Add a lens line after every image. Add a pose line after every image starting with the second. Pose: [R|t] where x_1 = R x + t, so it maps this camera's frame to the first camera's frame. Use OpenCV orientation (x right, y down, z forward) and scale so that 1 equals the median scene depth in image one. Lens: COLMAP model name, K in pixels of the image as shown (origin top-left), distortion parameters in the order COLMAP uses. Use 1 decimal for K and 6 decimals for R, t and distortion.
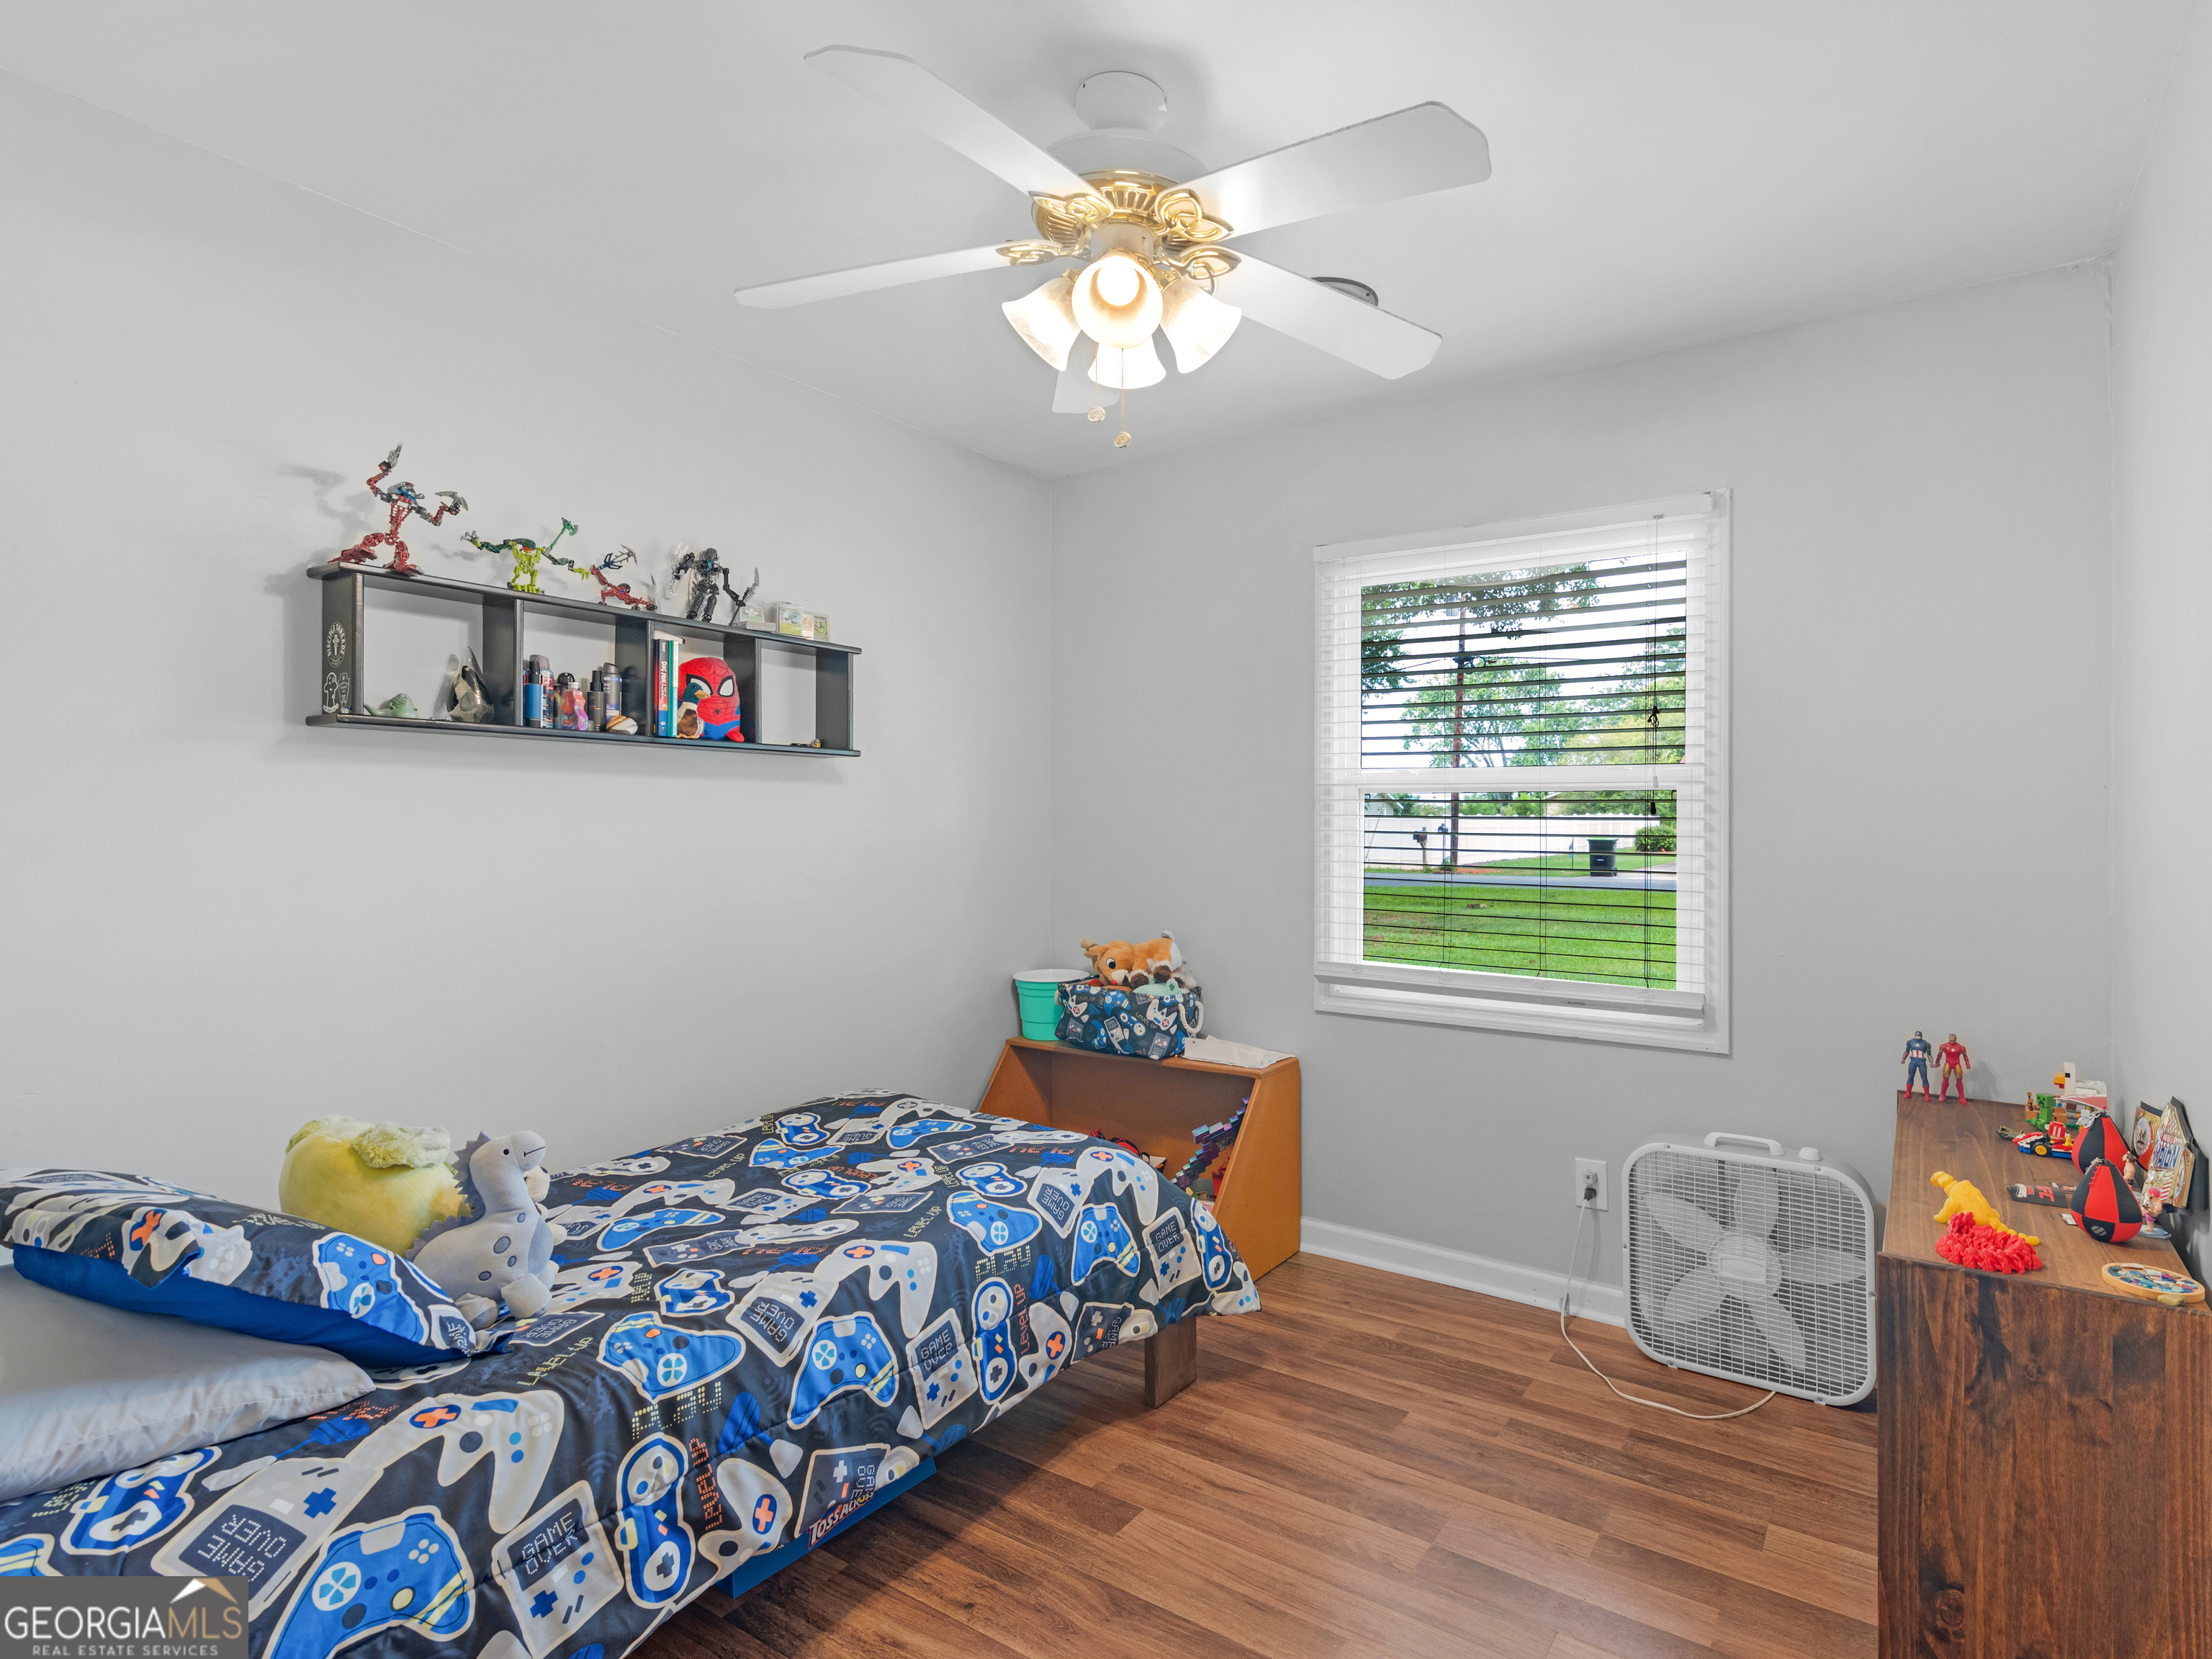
lens RADIAL K [[1143.1, 0, 1105.9], [0, 1143.1, 814.4], [0, 0, 1]] dist [0.003967, 0.000679]
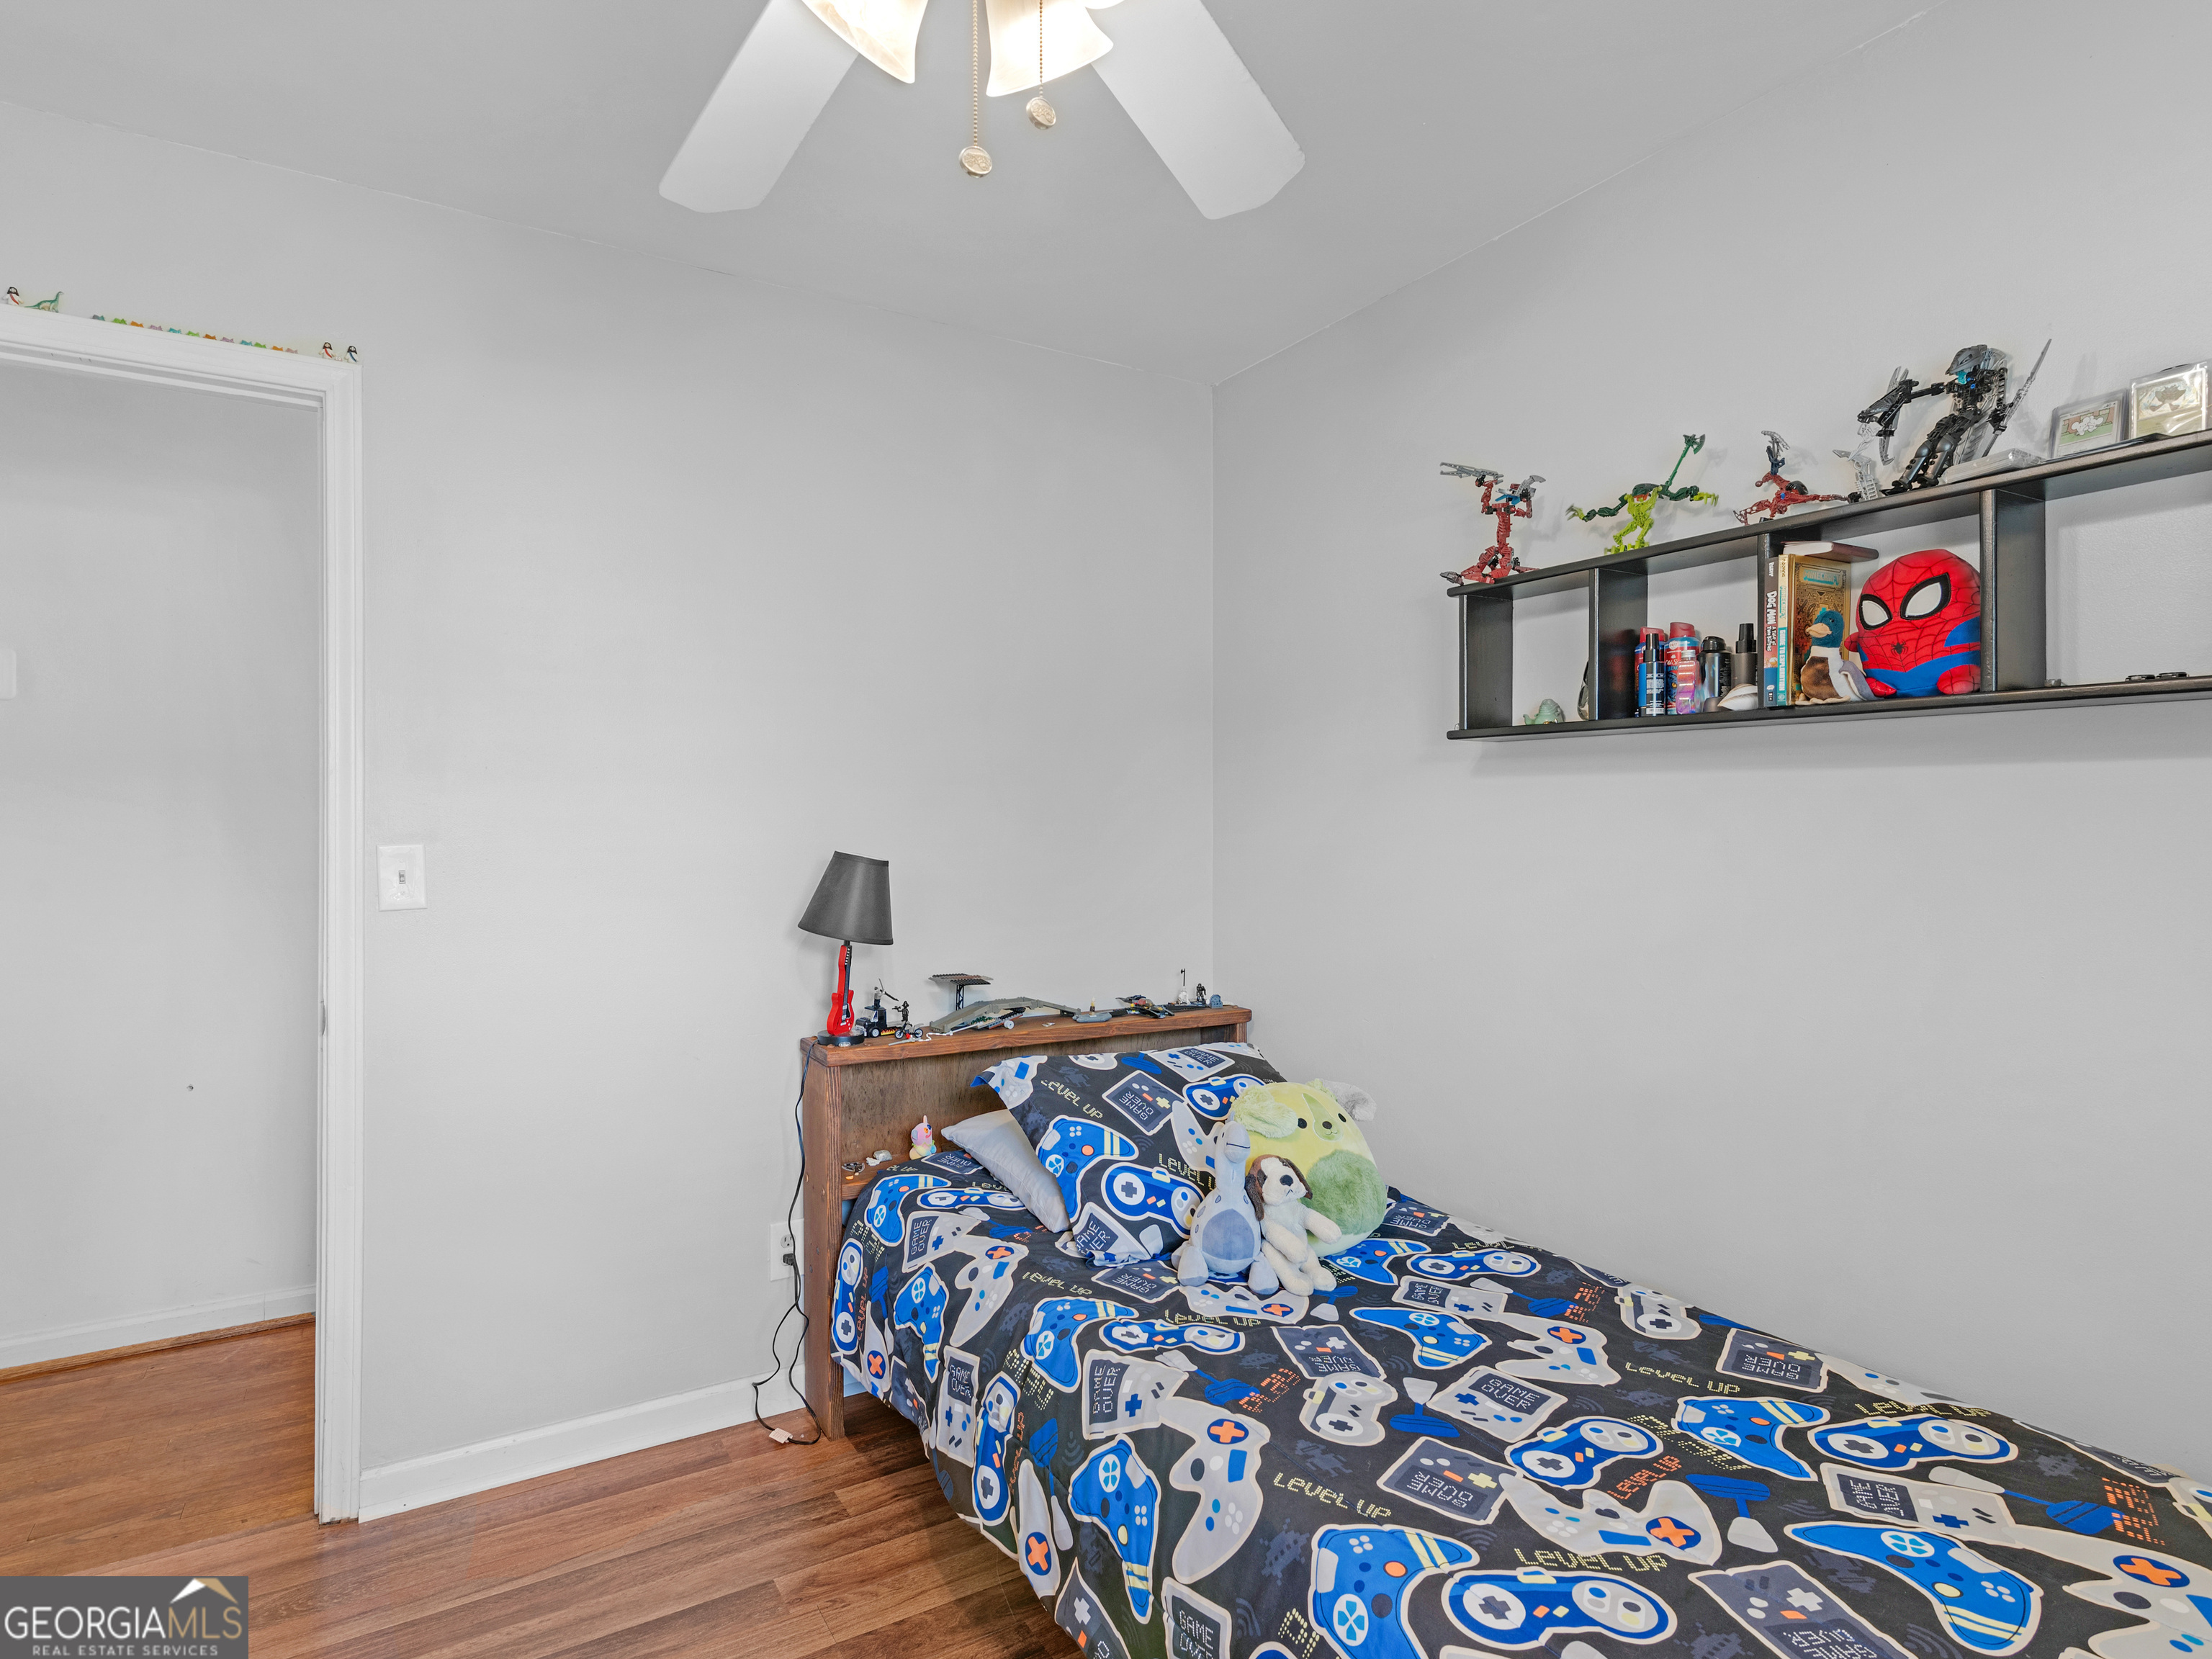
lens RADIAL K [[1143.1, 0, 1105.9], [0, 1143.1, 814.4], [0, 0, 1]] dist [0.003967, 0.000679]
pose [[-0.388070, -0.009270, -0.921583, 0.407662], [-0.000511, 0.999951, -0.009843, 0.000709], [0.921630, -0.003349, -0.388056, 1.023433]]
